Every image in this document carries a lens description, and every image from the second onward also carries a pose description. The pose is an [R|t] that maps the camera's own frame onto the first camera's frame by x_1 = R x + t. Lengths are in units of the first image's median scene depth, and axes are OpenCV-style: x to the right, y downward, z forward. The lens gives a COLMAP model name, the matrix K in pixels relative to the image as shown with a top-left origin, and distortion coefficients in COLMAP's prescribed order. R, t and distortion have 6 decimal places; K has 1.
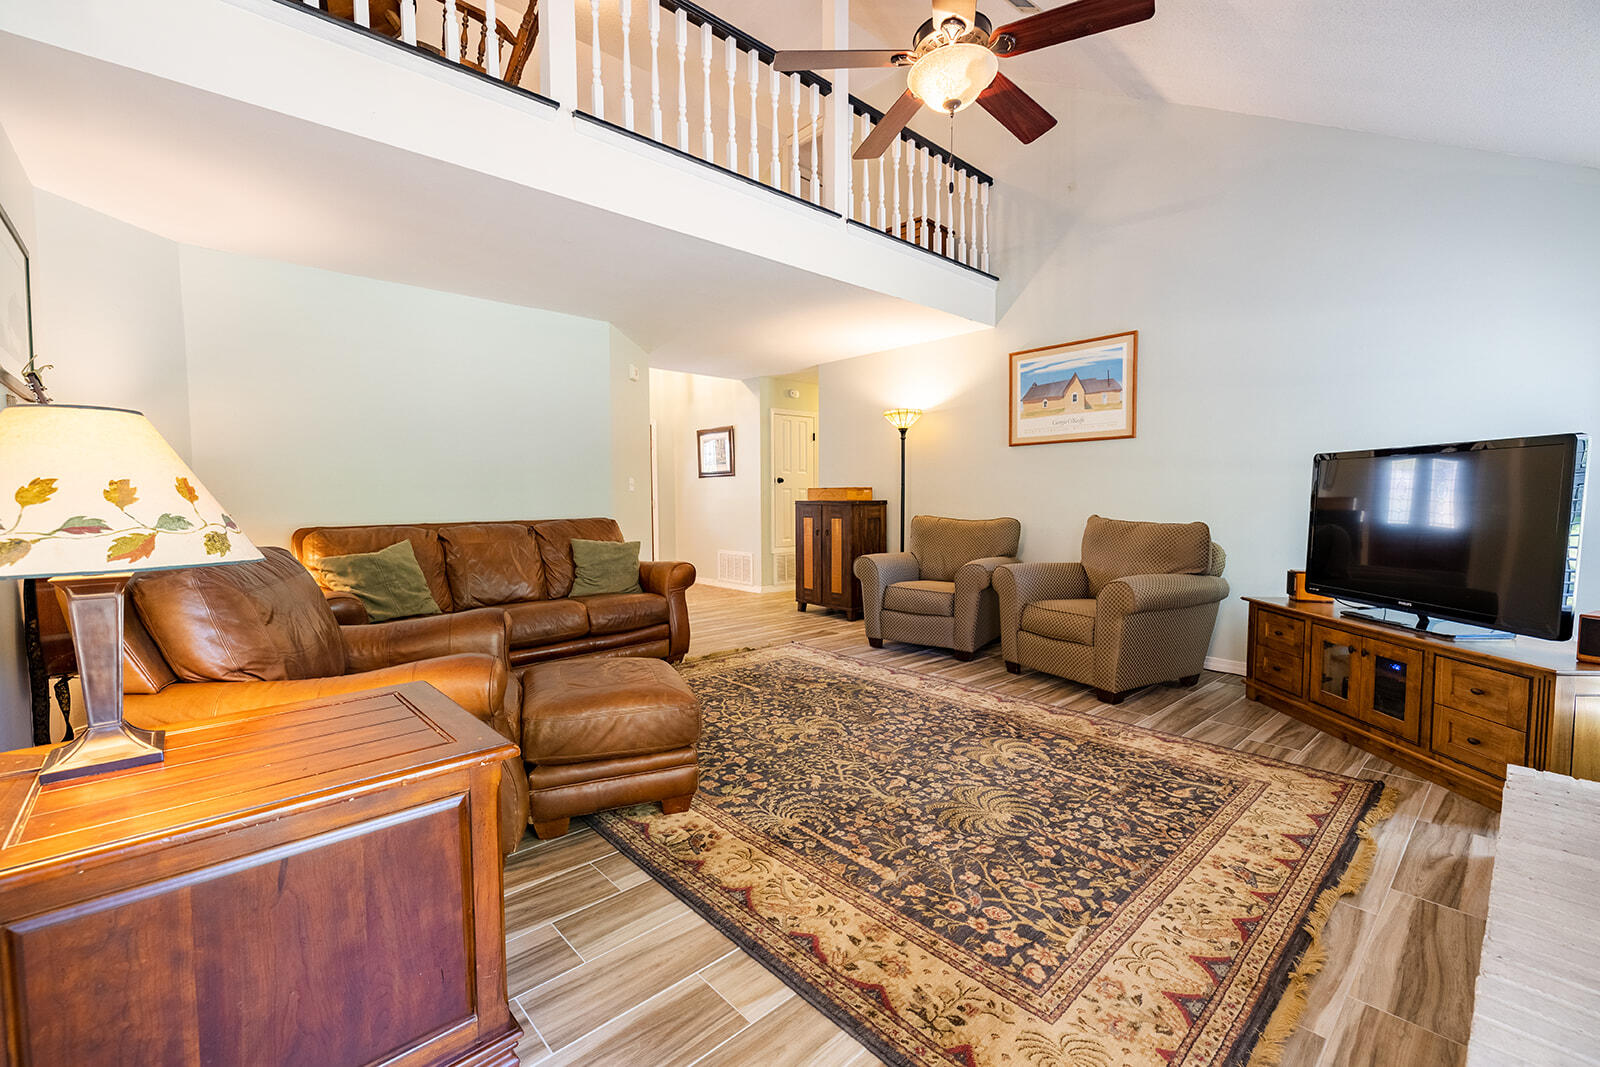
lens RADIAL K [[674.6, 0, 793.7], [0, 674.6, 538.8], [0, 0, 1]] dist [-0.002709, 0.000401]
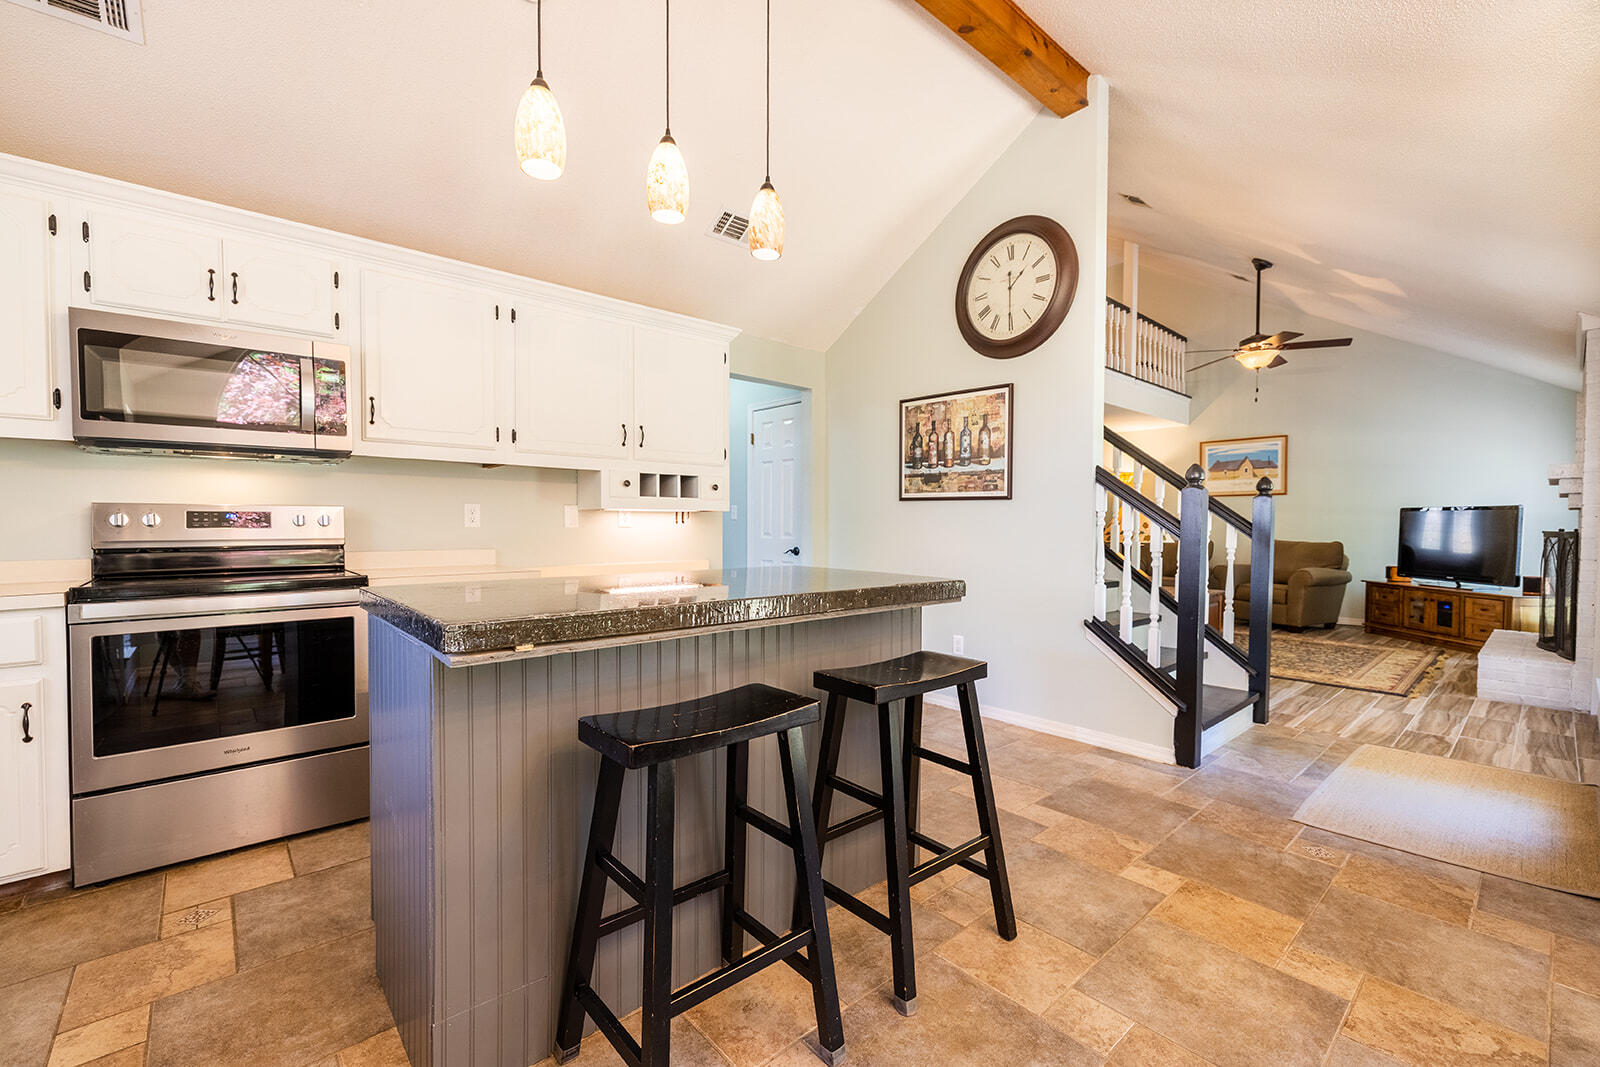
lens RADIAL K [[674.6, 0, 795.3], [0, 674.6, 533.4], [0, 0, 1]] dist [-0.002709, 0.000401]
pose [[0.999857, 0.013664, -0.010000, -1.168326], [-0.014137, 0.998709, -0.048790, 0.085946], [0.009320, 0.048924, 0.998759, -1.181459]]
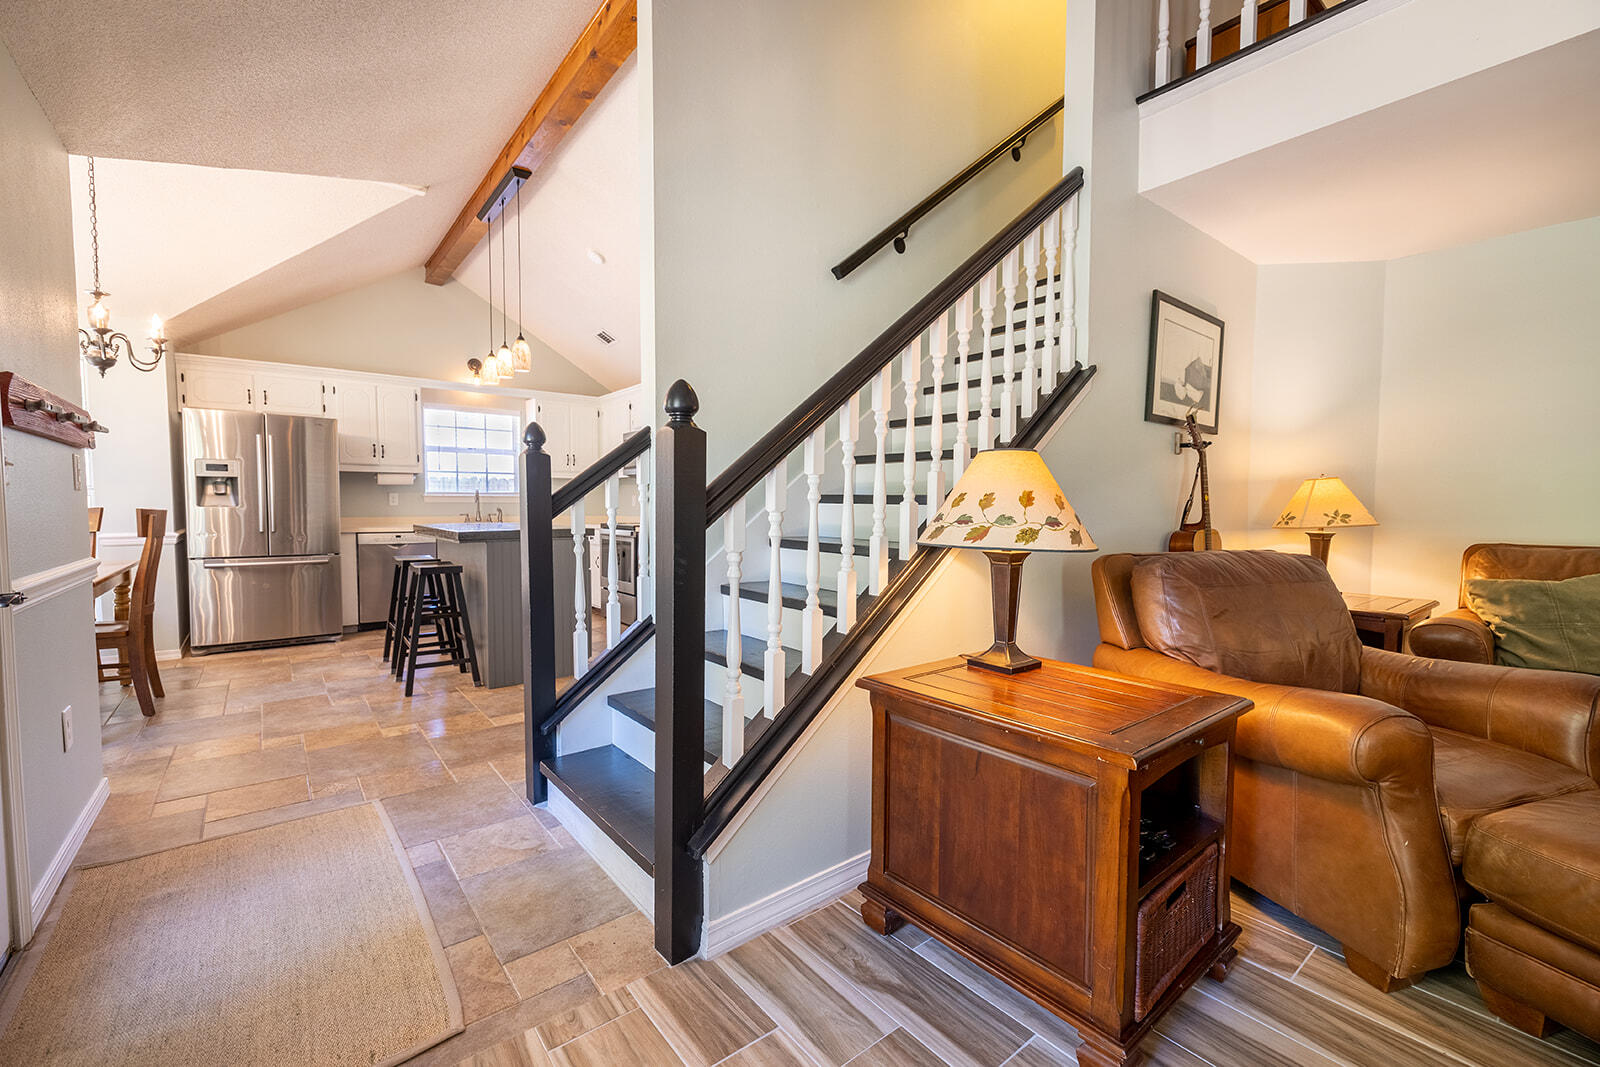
lens RADIAL K [[674.6, 0, 791.9], [0, 674.6, 533.7], [0, 0, 1]] dist [-0.002709, 0.000401]
pose [[-0.063212, 0.053463, -0.996567, 0.192427], [-0.073603, 0.995595, 0.058080, -0.013726], [0.995282, 0.077021, -0.058999, 0.177779]]
